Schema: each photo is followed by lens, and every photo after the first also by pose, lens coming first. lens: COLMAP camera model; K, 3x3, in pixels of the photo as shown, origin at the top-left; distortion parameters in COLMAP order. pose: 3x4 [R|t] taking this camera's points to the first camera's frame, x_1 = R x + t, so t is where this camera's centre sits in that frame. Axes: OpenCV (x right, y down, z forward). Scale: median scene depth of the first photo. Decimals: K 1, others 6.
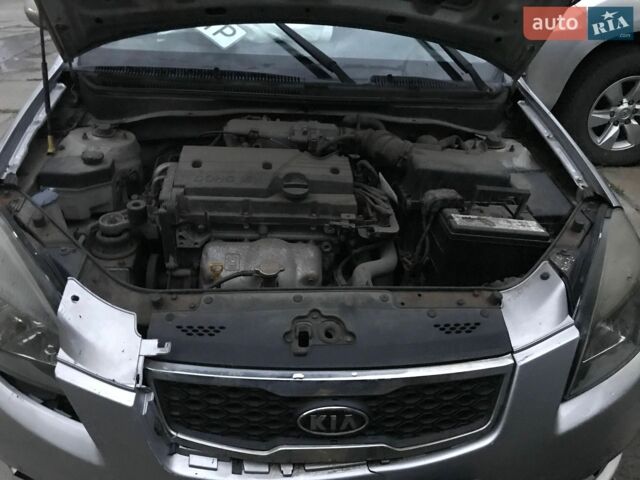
lens RADIAL K [[453.7, 0, 320.0], [0, 453.7, 240.0], [0, 0, 1]] dist [0.006049, 0.002168]
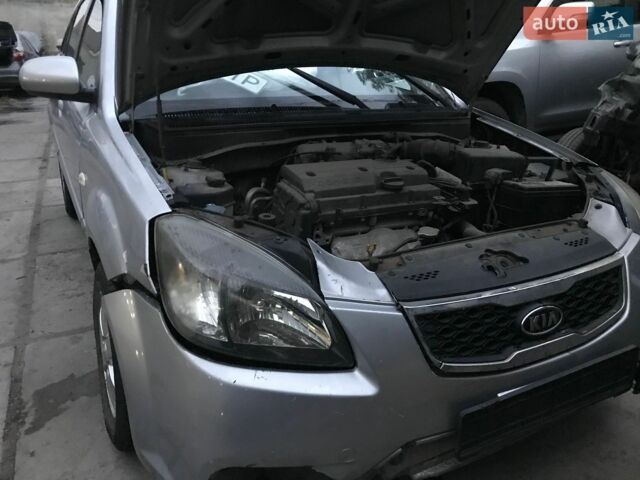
lens RADIAL K [[452.5, 0, 320.0], [0, 452.5, 240.0], [0, 0, 1]] dist [0.033768, -0.001744]
pose [[0.934529, -0.168068, 0.313703, -0.621110], [0.217631, 0.967324, -0.130079, 0.143673], [-0.281590, 0.189834, 0.940569, -0.046598]]
